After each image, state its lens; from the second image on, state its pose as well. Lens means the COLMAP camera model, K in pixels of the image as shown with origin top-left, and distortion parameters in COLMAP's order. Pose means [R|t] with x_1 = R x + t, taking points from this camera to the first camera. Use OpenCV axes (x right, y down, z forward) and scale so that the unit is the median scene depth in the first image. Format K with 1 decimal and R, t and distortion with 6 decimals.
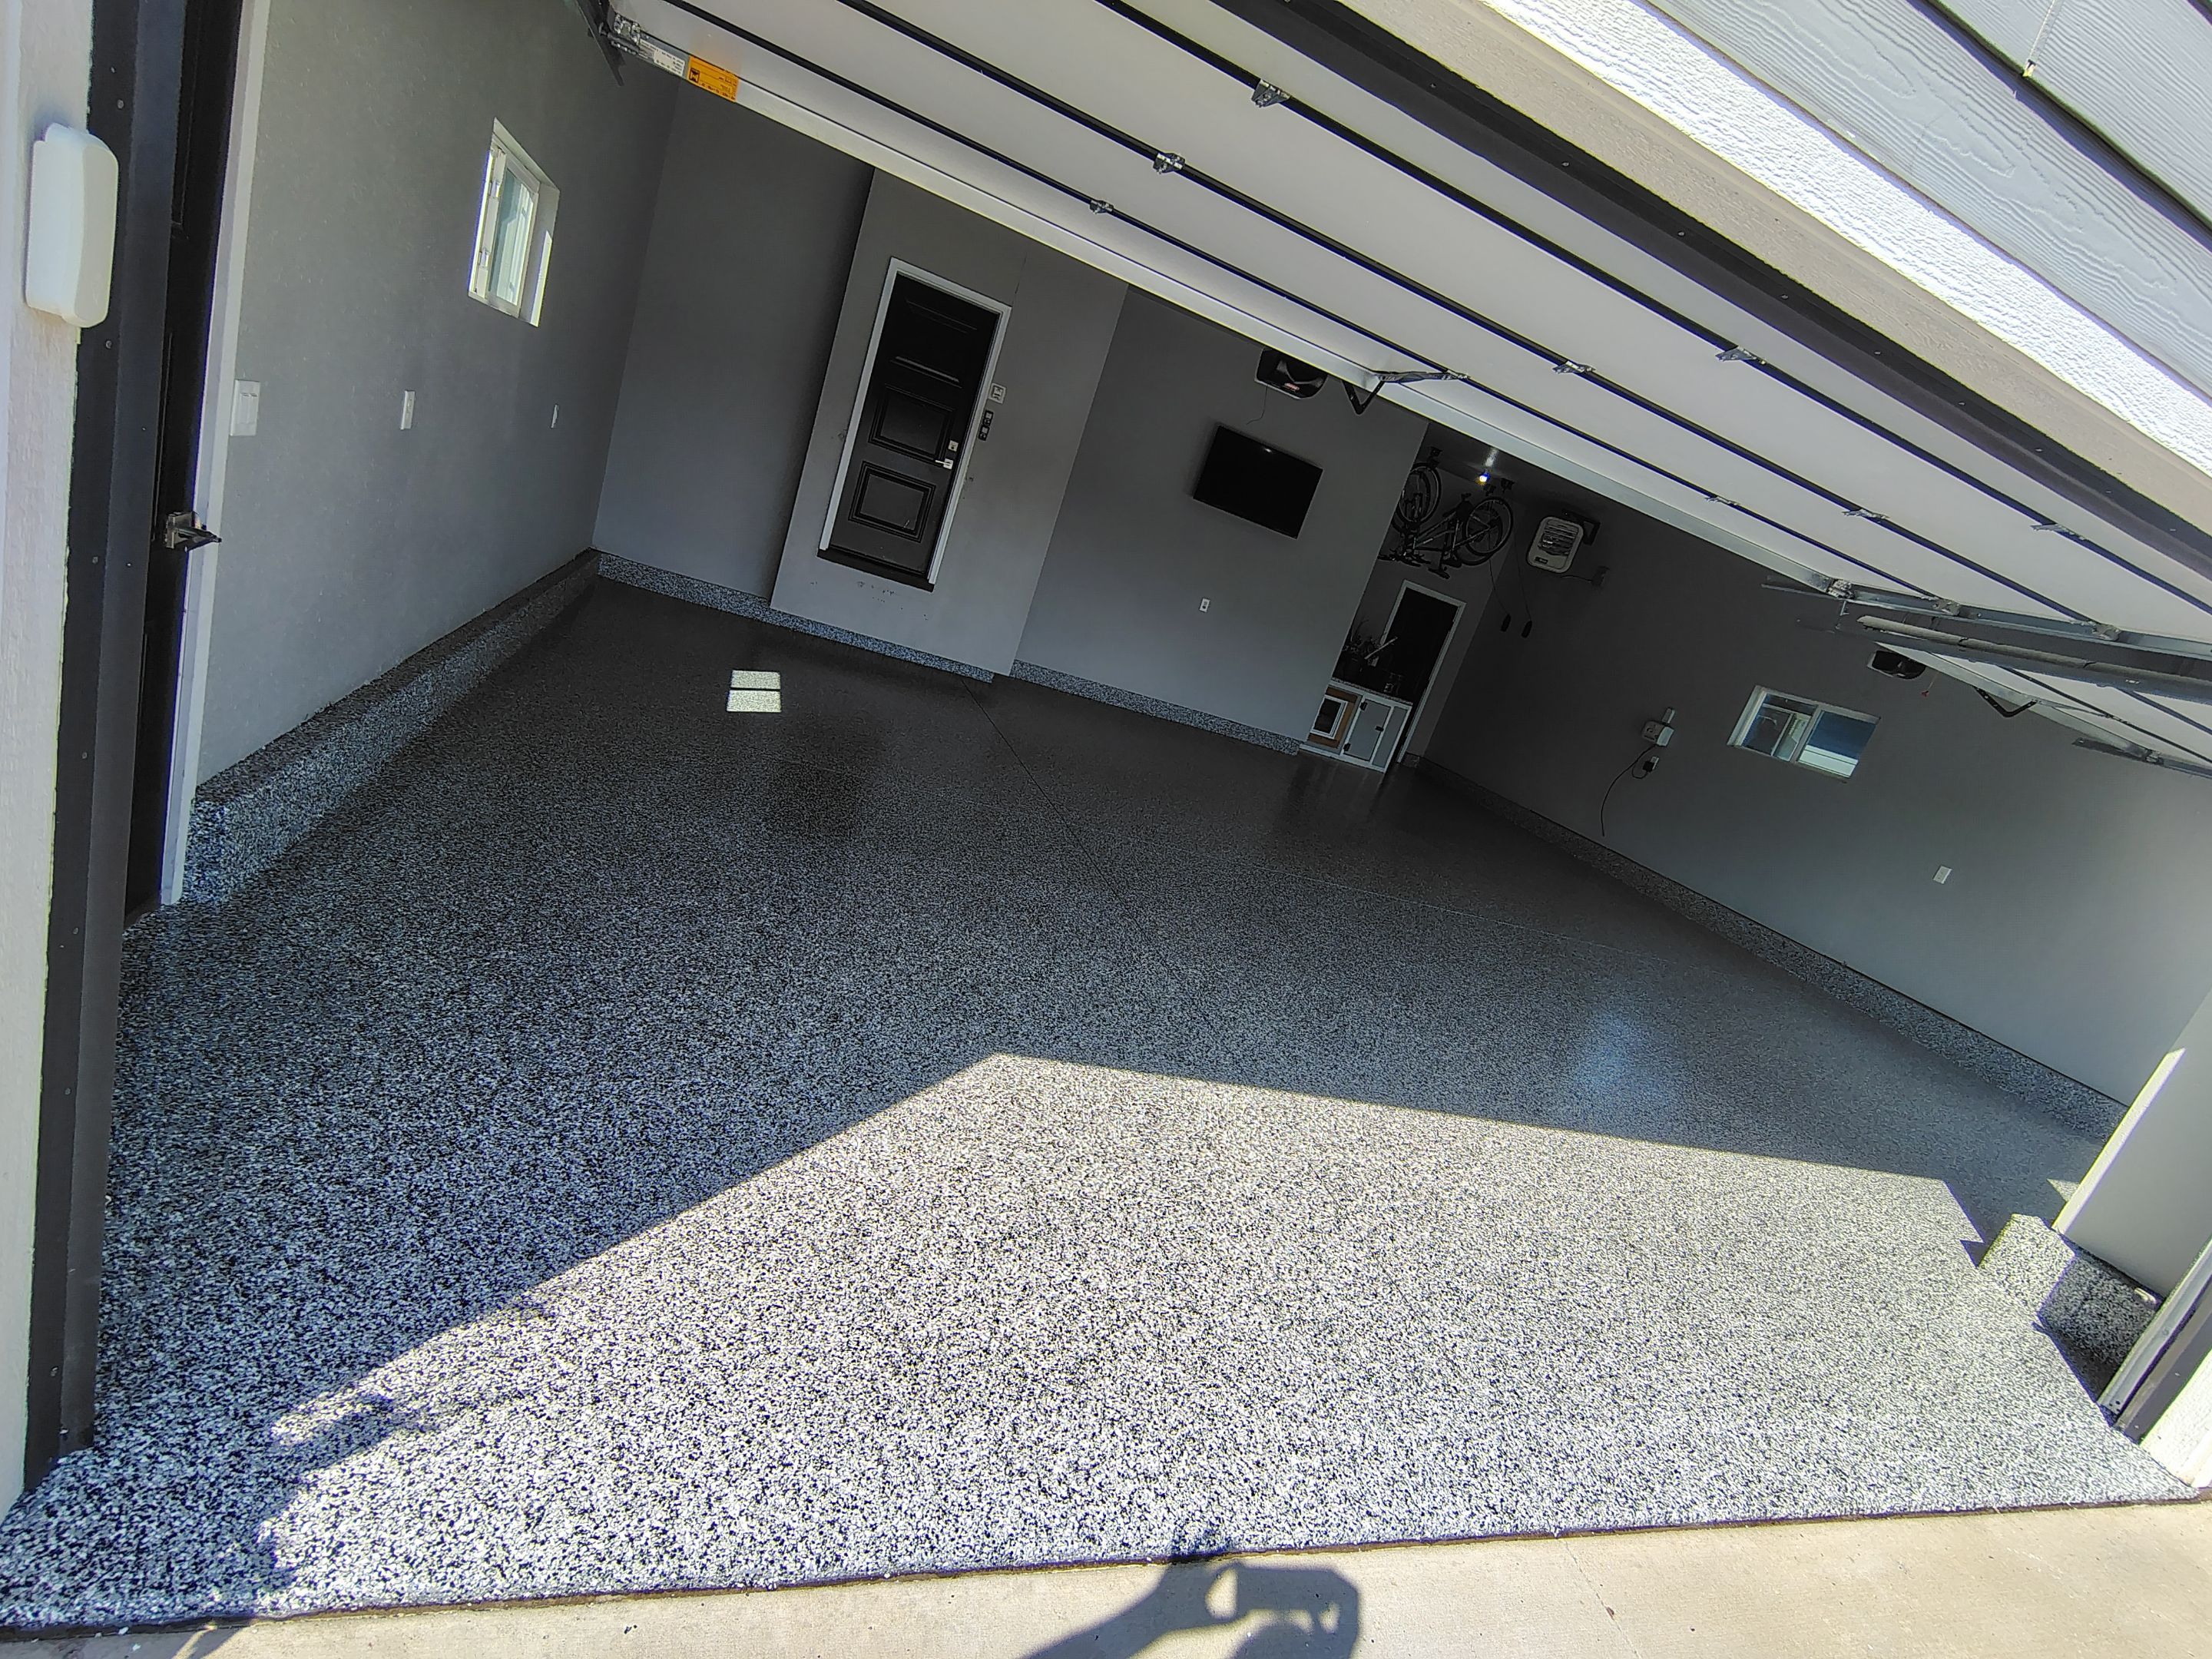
lens RADIAL K [[1043.1, 0, 1108.9], [0, 1043.1, 840.4], [0, 0, 1]] dist [-0.011409, 0.006166]
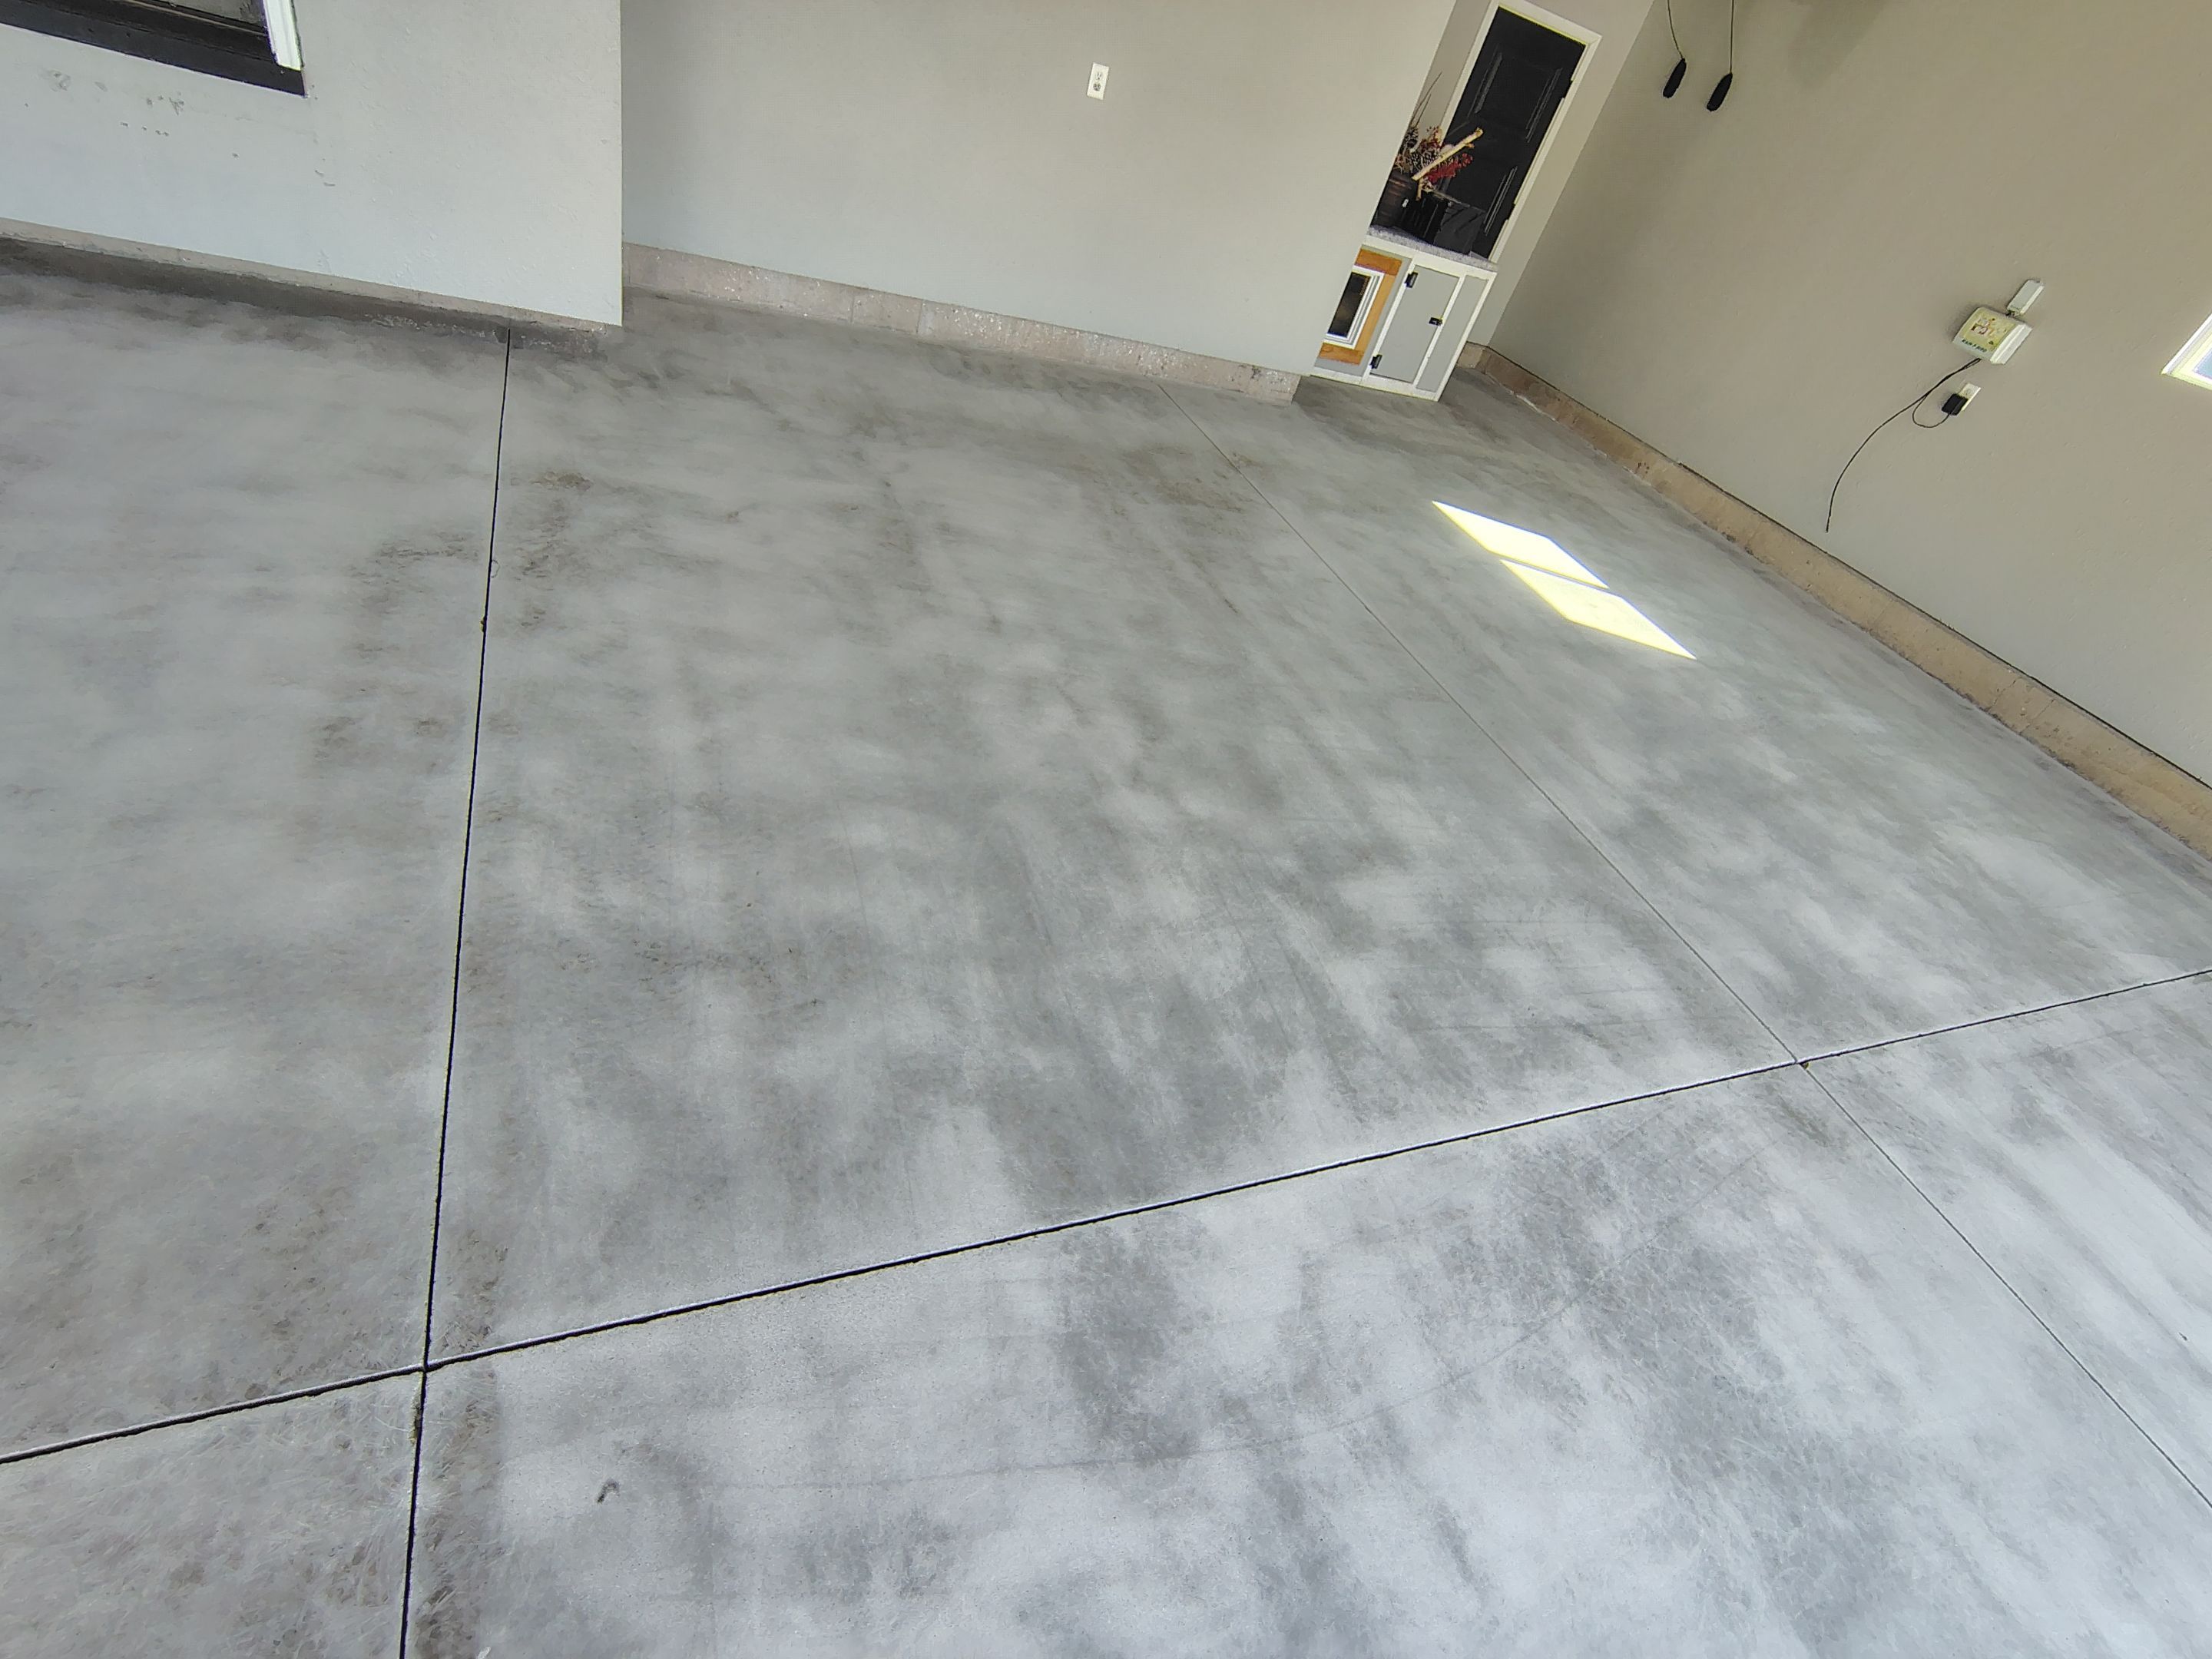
lens RADIAL K [[1043.1, 0, 1114.5], [0, 1043.1, 820.9], [0, 0, 1]] dist [-0.011409, 0.006166]
pose [[0.997181, -0.069247, 0.028889, 0.205215], [0.051166, 0.909199, 0.413206, -0.385429], [-0.054879, -0.410563, 0.910179, 1.486635]]
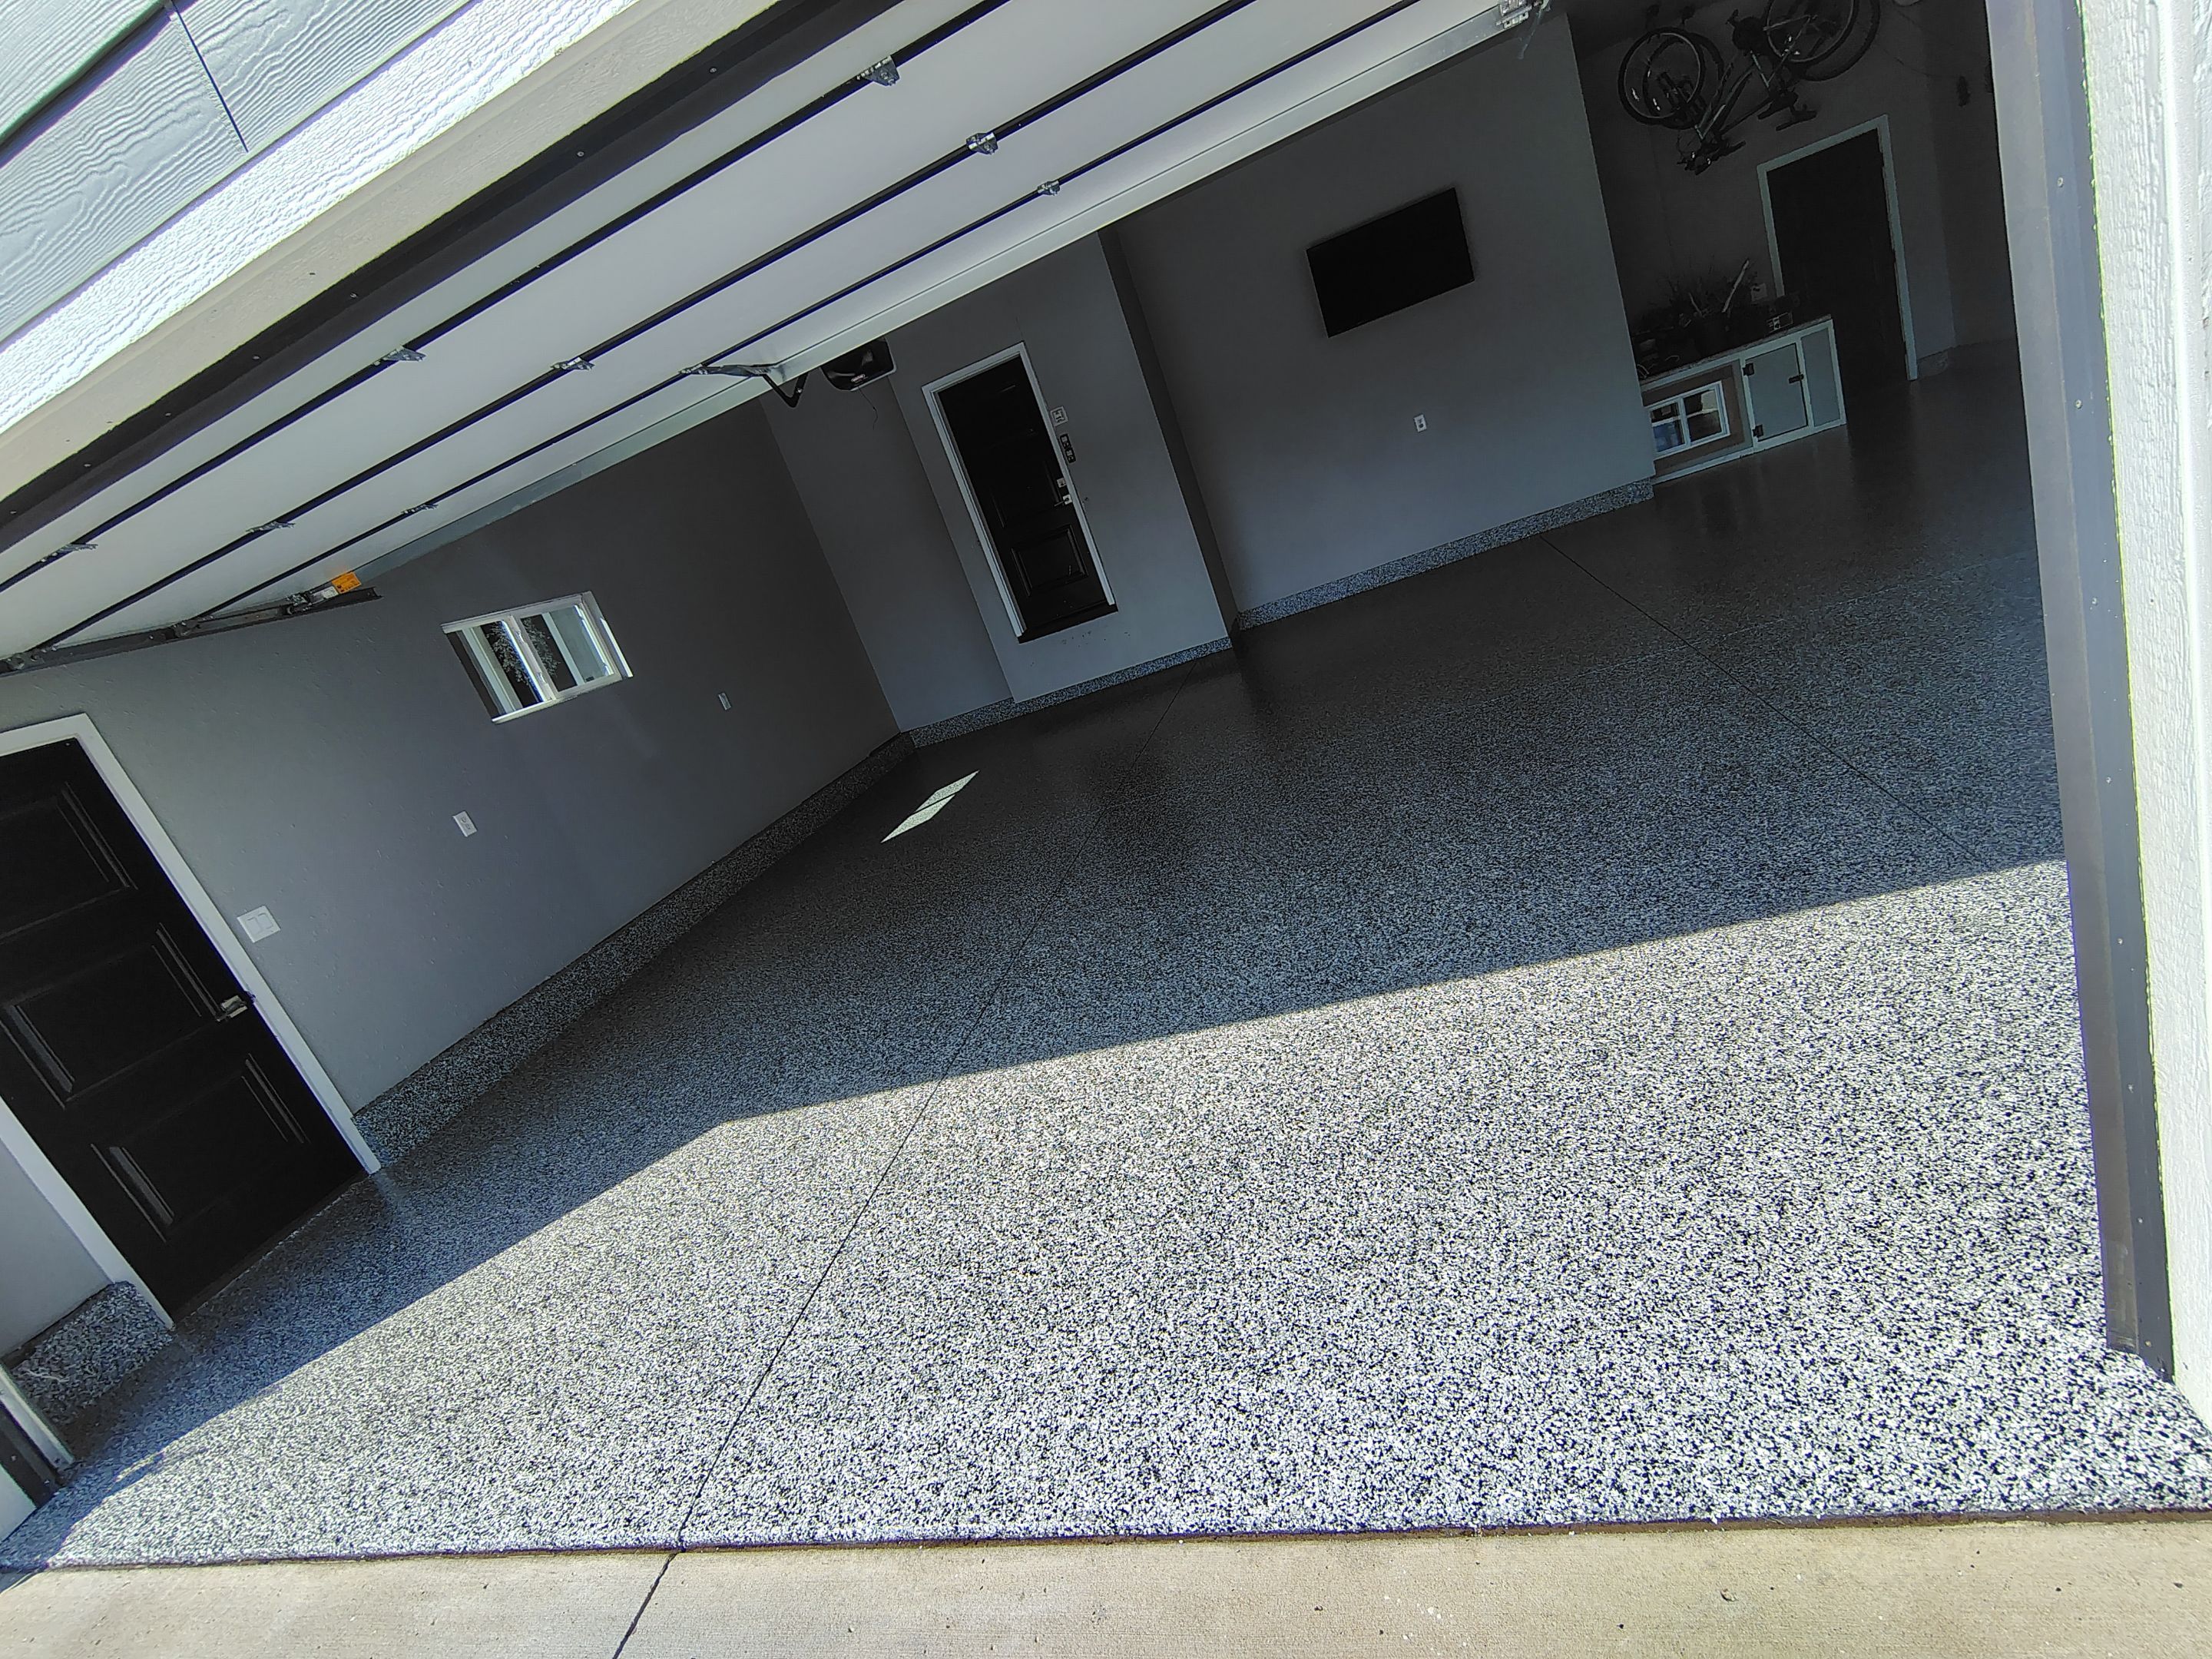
lens RADIAL K [[1043.1, 0, 1098.9], [0, 1043.1, 835.8], [0, 0, 1]] dist [-0.011409, 0.006166]
pose [[0.652031, -0.399067, -0.644671, 1.056631], [0.421061, 0.897693, -0.129826, 0.239680], [0.630526, -0.186795, 0.753355, 0.425608]]
